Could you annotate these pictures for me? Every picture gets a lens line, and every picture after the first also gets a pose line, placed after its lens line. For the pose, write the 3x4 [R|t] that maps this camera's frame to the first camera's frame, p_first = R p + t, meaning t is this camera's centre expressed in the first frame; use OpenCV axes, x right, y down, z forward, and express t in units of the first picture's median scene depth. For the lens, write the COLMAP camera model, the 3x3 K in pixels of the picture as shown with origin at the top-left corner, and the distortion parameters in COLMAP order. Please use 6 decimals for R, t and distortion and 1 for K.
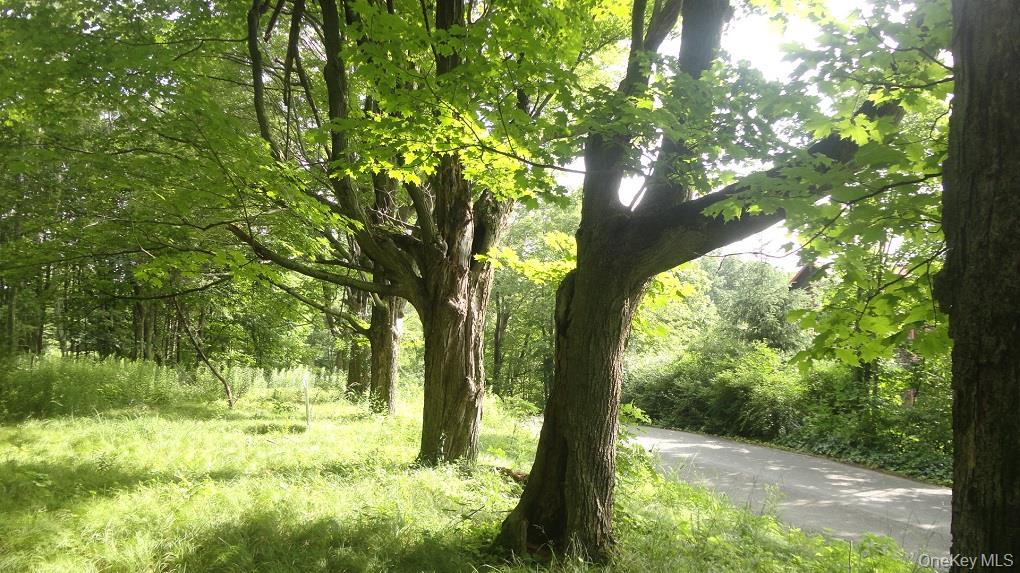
lens RADIAL K [[749.8, 0, 509.9], [0, 749.8, 287.8], [0, 0, 1]] dist [0.008924, 0.006108]
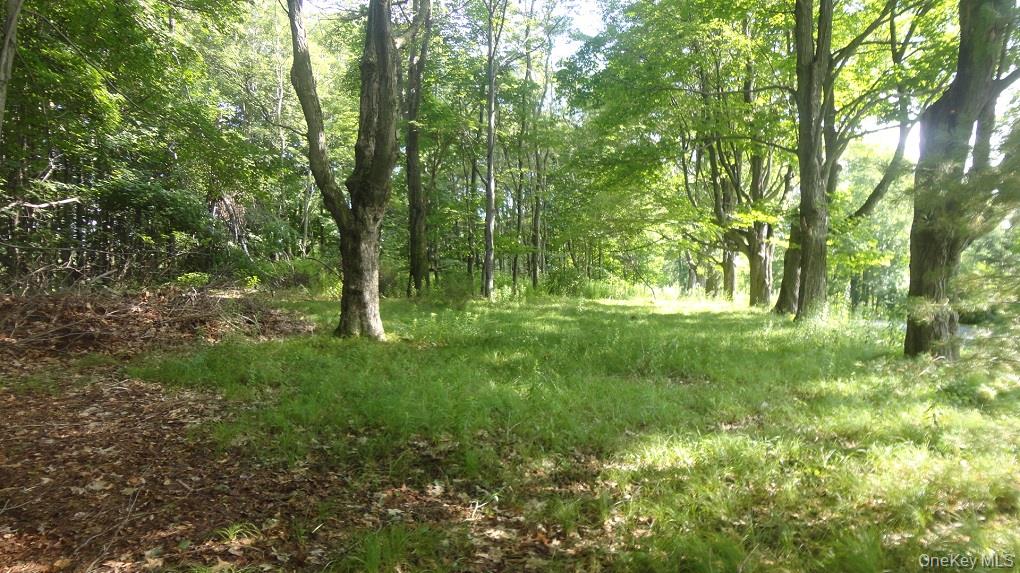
lens RADIAL K [[749.8, 0, 510.3], [0, 749.8, 285.2], [0, 0, 1]] dist [0.008924, 0.006108]
pose [[0.910503, -0.007131, -0.413441, 0.243478], [0.043852, 0.995878, 0.079399, -0.130462], [0.411170, -0.090423, 0.907063, -2.032841]]
